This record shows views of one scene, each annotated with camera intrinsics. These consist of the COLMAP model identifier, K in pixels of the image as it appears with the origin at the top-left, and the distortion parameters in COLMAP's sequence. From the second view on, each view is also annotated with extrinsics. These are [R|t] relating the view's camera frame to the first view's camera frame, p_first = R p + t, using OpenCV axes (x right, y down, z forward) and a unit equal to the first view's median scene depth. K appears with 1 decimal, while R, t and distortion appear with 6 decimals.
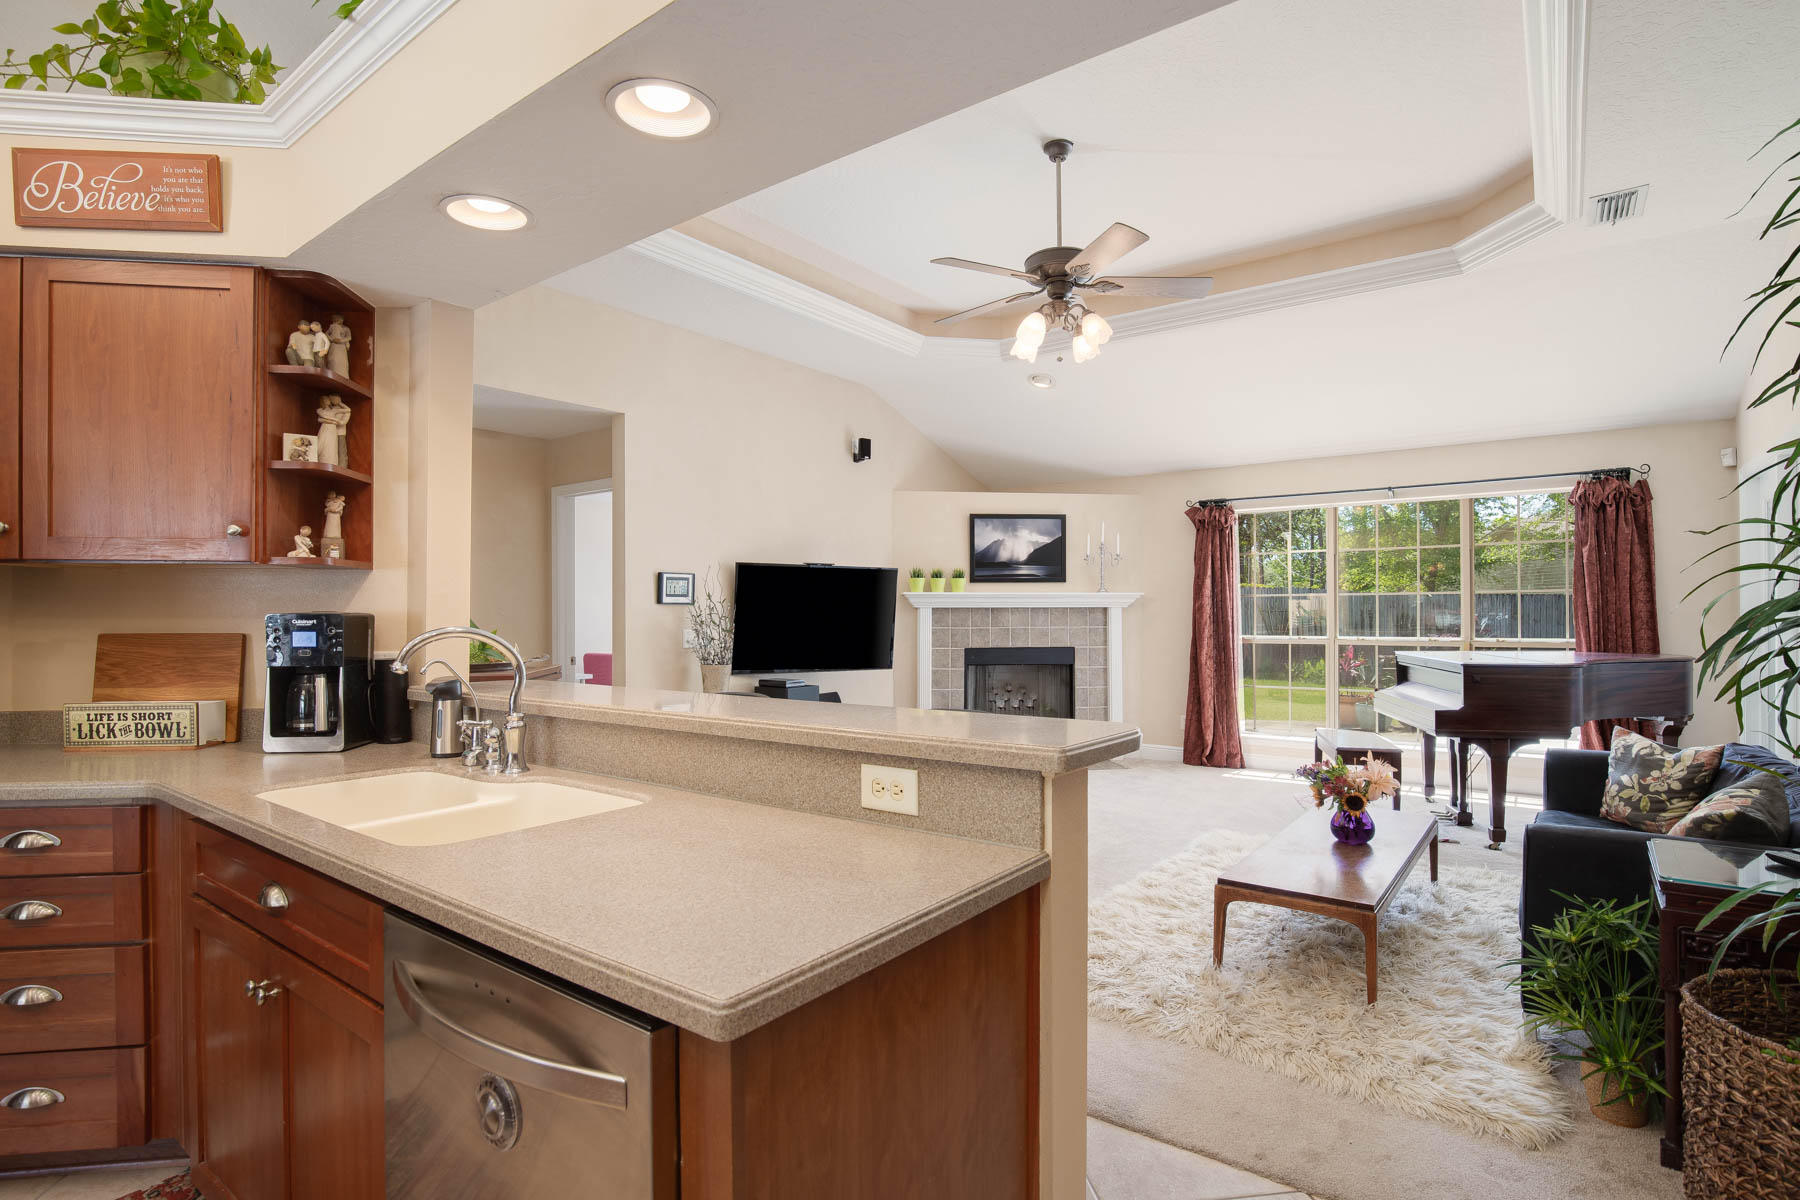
lens RADIAL K [[861.0, 0, 951.1], [0, 861.0, 609.5], [0, 0, 1]] dist [-0.028969, 0.006114]
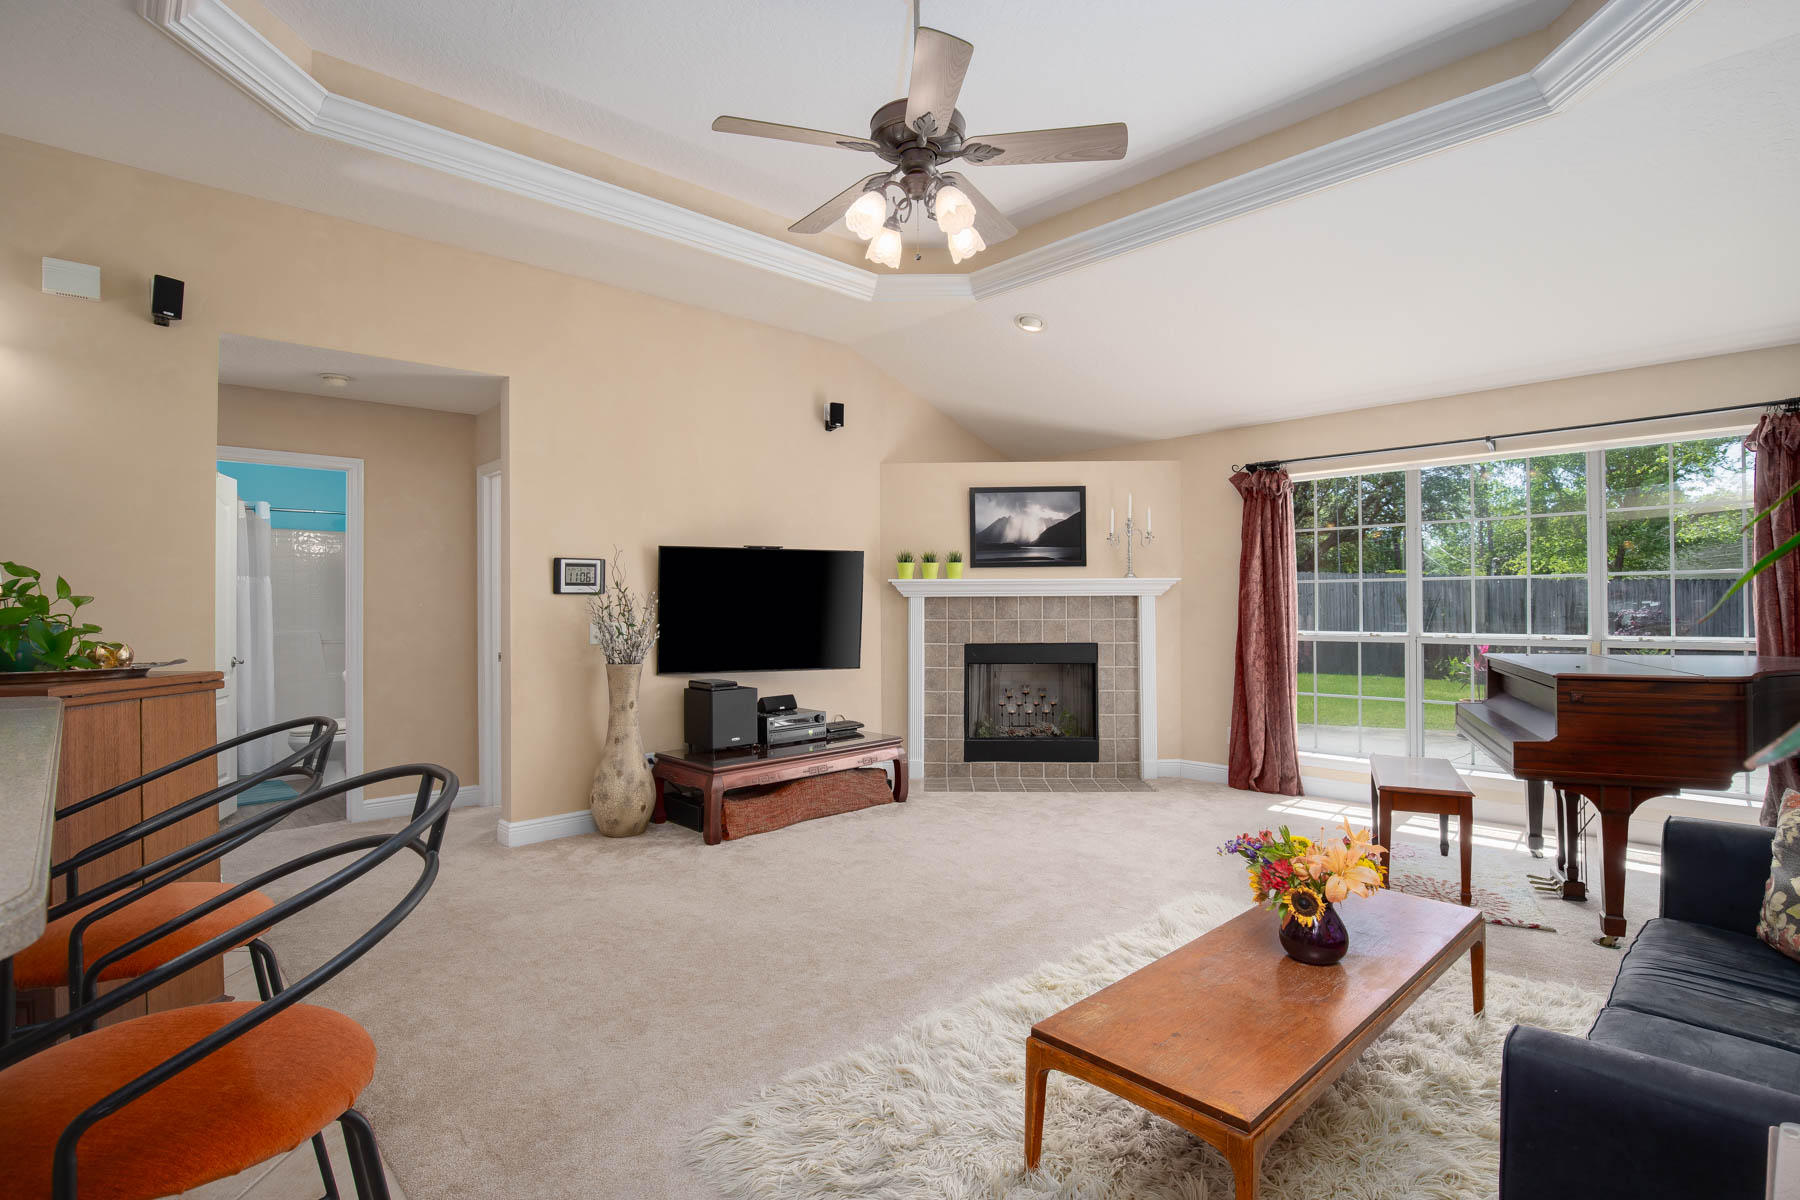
lens RADIAL K [[861.0, 0, 944.5], [0, 861.0, 598.2], [0, 0, 1]] dist [-0.028969, 0.006114]
pose [[0.985956, -0.003767, -0.166961, 0.178781], [0.003632, 0.999993, -0.001115, 0.000053], [0.166964, 0.000493, 0.985963, 0.188699]]
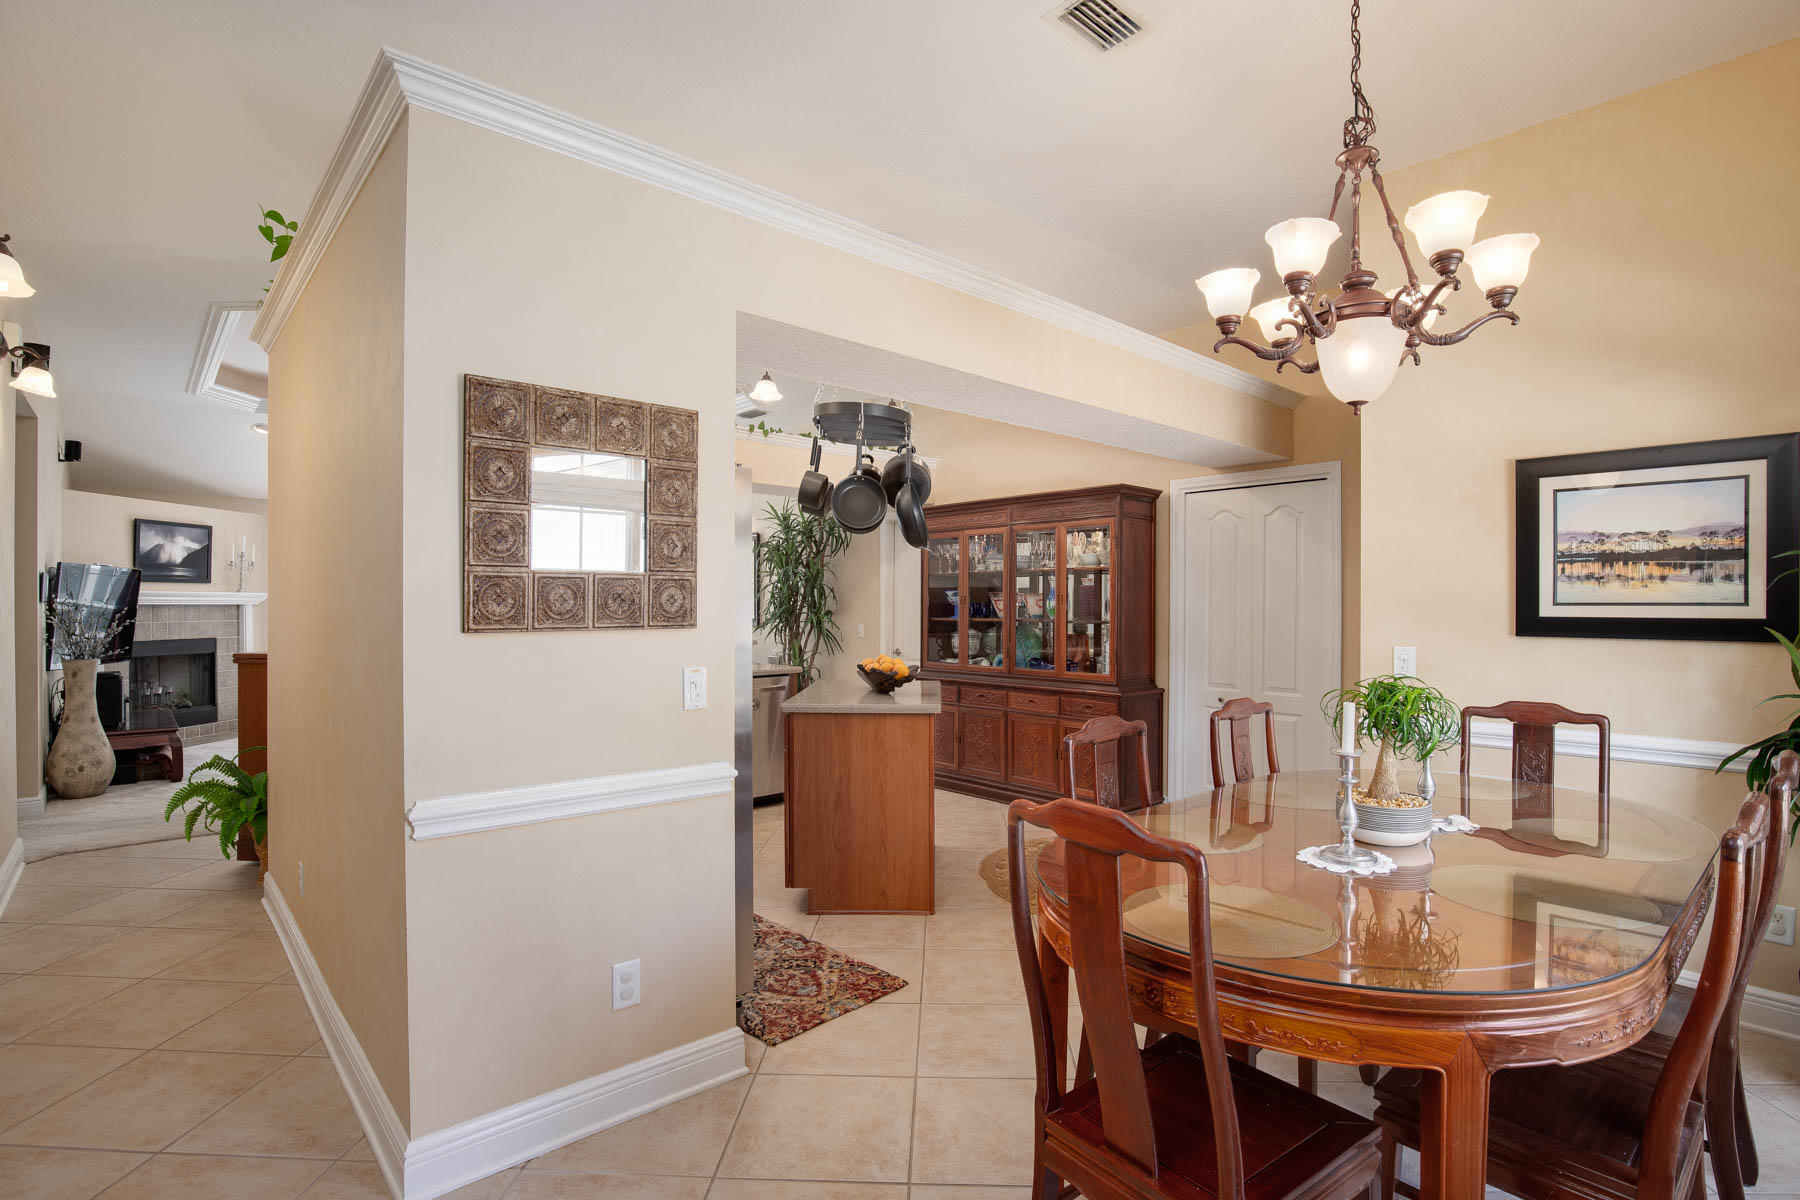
lens RADIAL K [[861.0, 0, 900.0], [0, 861.0, 607.0], [0, 0, 1]] dist [-0.028969, 0.006114]
pose [[0.223643, 0.001670, 0.974670, -1.029409], [-0.008286, 0.999966, 0.000188, -0.009194], [-0.974636, -0.008118, 0.223649, -0.240013]]
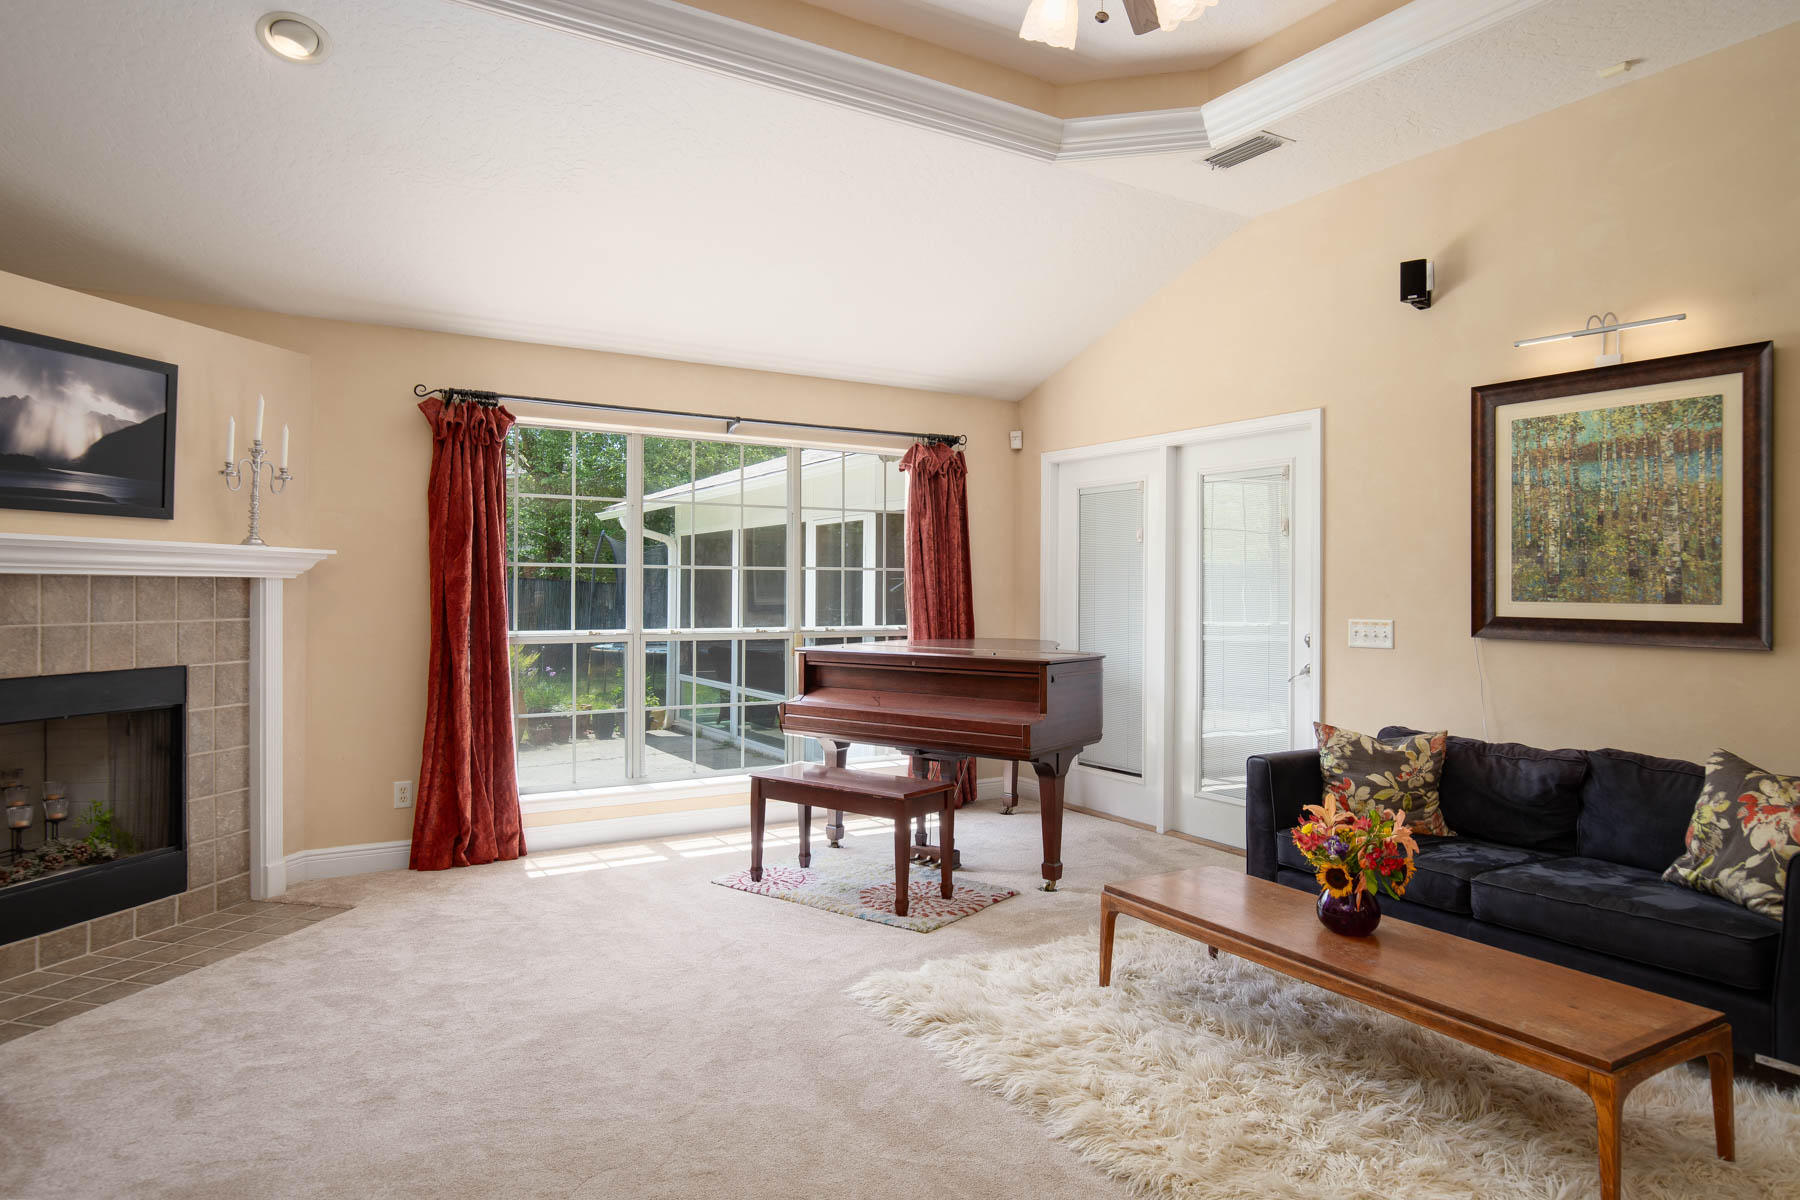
lens RADIAL K [[1058.0, 0, 872.8], [0, 1058.0, 581.2], [0, 0, 1]] dist [-0.000243, -0.005097]
pose [[0.415815, 0.014118, 0.909340, -0.271778], [-0.010167, 0.999889, -0.010875, 0.002719], [-0.909393, -0.004723, 0.415912, 0.586773]]
